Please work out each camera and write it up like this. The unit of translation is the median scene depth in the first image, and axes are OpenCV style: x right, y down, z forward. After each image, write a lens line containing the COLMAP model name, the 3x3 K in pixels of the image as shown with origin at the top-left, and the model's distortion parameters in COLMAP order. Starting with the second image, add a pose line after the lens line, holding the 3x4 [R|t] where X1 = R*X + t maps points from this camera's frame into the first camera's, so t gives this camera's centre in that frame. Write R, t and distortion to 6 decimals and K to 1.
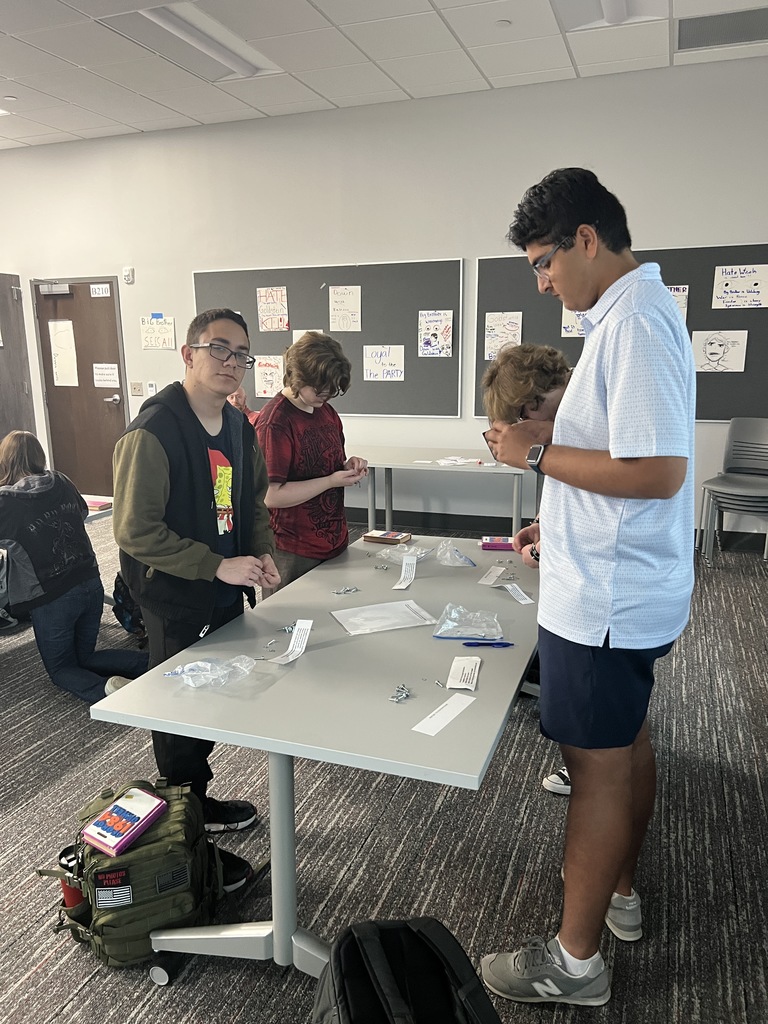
lens RADIAL K [[769.0, 0, 373.8], [0, 769.0, 543.2], [0, 0, 1]] dist [0.014619, -0.022602]
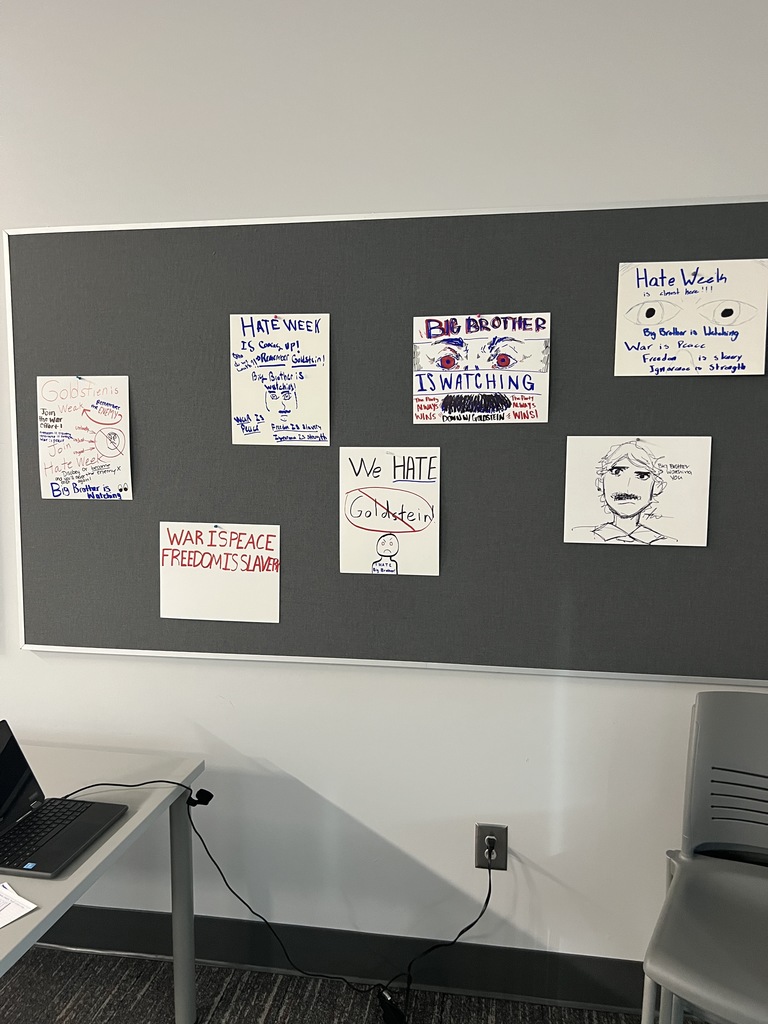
lens RADIAL K [[769.0, 0, 382.1], [0, 769.0, 542.6], [0, 0, 1]] dist [0.014619, -0.022602]
pose [[0.980345, -0.003248, 0.197263, 0.260917], [0.030609, 0.990262, -0.135812, -0.181872], [-0.194901, 0.139181, 0.970898, 0.684351]]
